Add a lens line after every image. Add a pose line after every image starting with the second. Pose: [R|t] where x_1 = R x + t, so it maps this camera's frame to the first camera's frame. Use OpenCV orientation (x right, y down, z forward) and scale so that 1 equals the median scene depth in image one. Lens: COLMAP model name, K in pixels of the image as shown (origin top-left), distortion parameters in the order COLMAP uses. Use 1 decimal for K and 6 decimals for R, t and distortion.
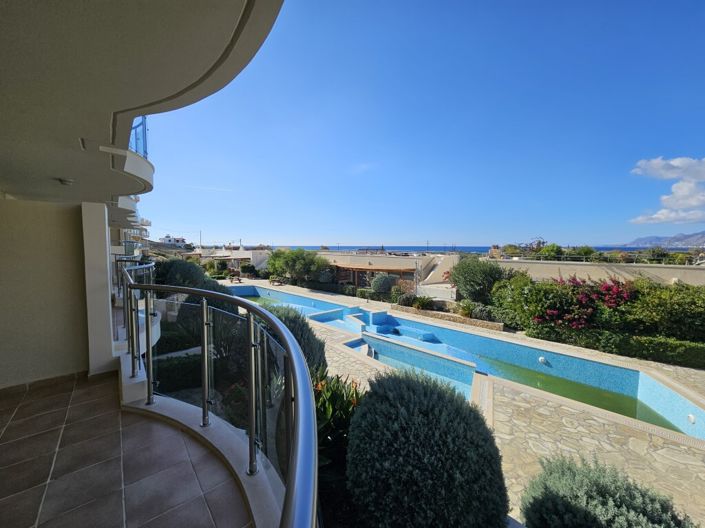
lens RADIAL K [[292.6, 0, 349.3], [0, 292.6, 262.8], [0, 0, 1]] dist [0.001483, 0.000329]
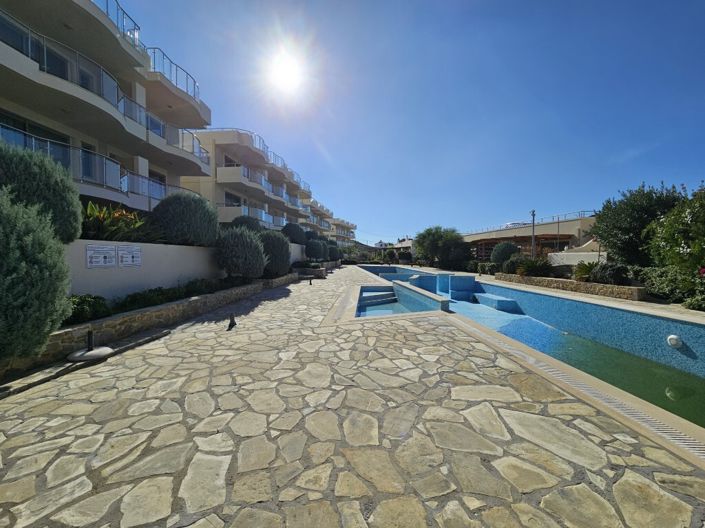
lens RADIAL K [[292.6, 0, 349.3], [0, 292.6, 262.8], [0, 0, 1]] dist [0.001483, 0.000329]
pose [[0.745149, 0.008707, -0.666841, 0.457540], [-0.035973, 0.998984, -0.027154, 0.185759], [0.665927, 0.044222, 0.744705, 0.225141]]
